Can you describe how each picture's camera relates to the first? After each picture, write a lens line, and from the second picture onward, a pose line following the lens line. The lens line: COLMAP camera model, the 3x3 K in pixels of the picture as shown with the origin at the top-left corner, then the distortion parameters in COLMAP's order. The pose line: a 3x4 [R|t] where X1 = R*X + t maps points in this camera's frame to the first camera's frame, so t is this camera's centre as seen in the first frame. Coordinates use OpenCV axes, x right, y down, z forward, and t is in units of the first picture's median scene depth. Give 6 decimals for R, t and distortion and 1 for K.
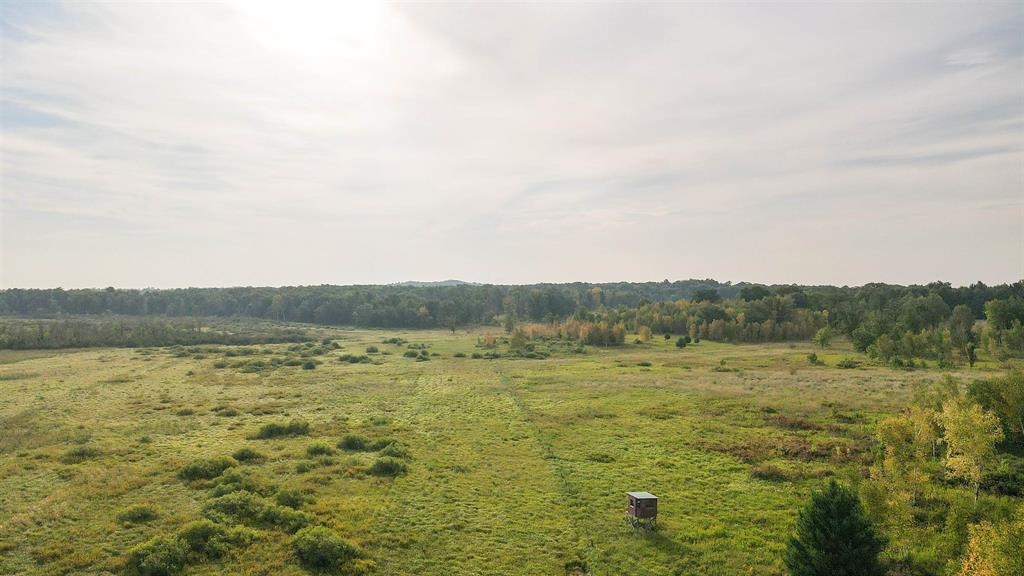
lens RADIAL K [[795.3, 0, 514.1], [0, 795.3, 299.0], [0, 0, 1]] dist [0.010855, 0.019106]
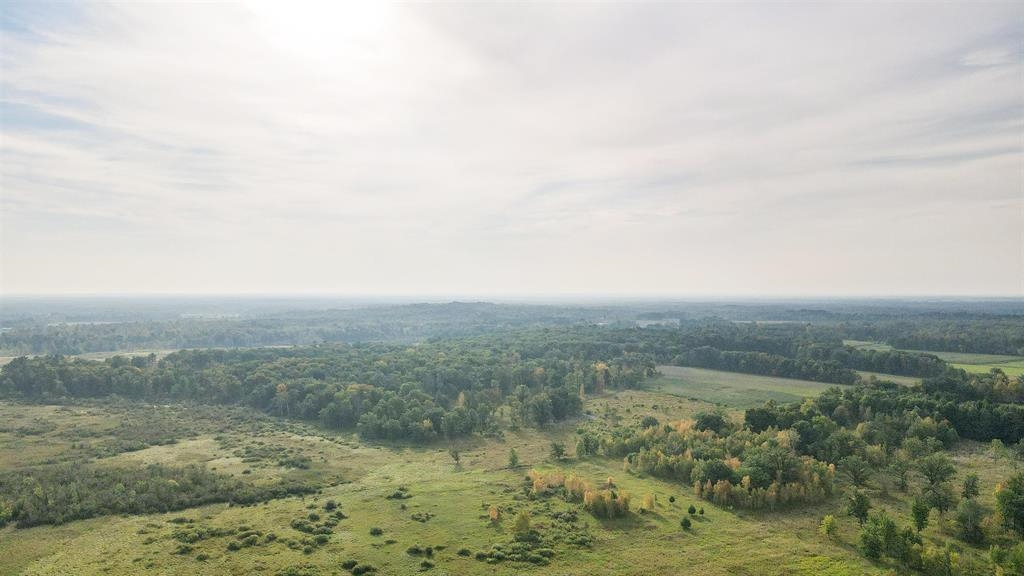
lens RADIAL K [[795.3, 0, 514.1], [0, 795.3, 280.5], [0, 0, 1]] dist [0.010855, 0.019106]
pose [[0.999181, 0.040198, -0.004530, -0.011835], [-0.040214, 0.999185, -0.003462, -0.225549], [0.004387, 0.003641, 0.999984, 0.001101]]
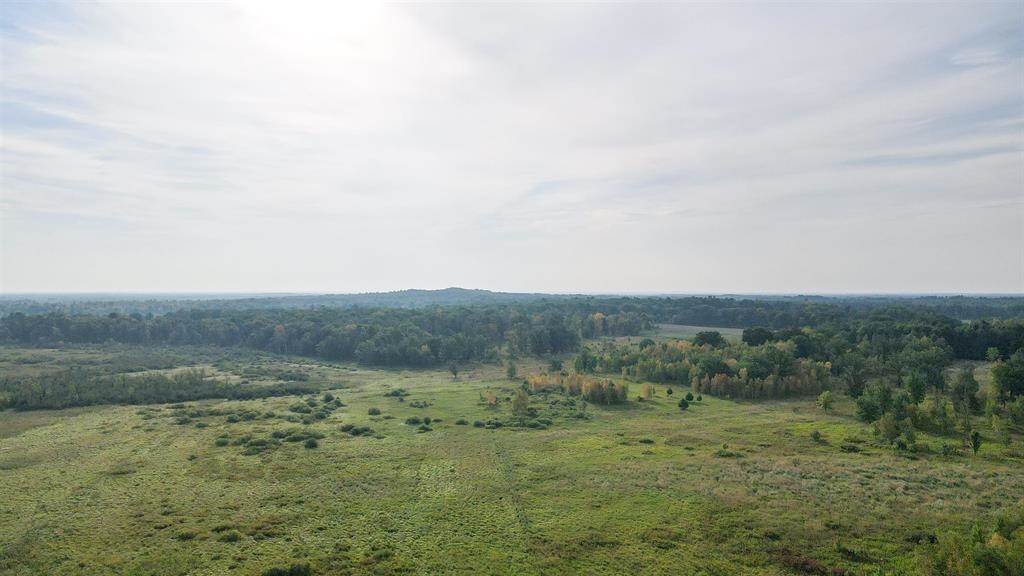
lens RADIAL K [[795.3, 0, 514.3], [0, 795.3, 294.5], [0, 0, 1]] dist [0.010855, 0.019106]
pose [[0.999921, 0.012414, -0.002112, -0.001980], [-0.012412, 0.999923, 0.000923, -0.076720], [0.002124, -0.000897, 0.999997, 0.001182]]
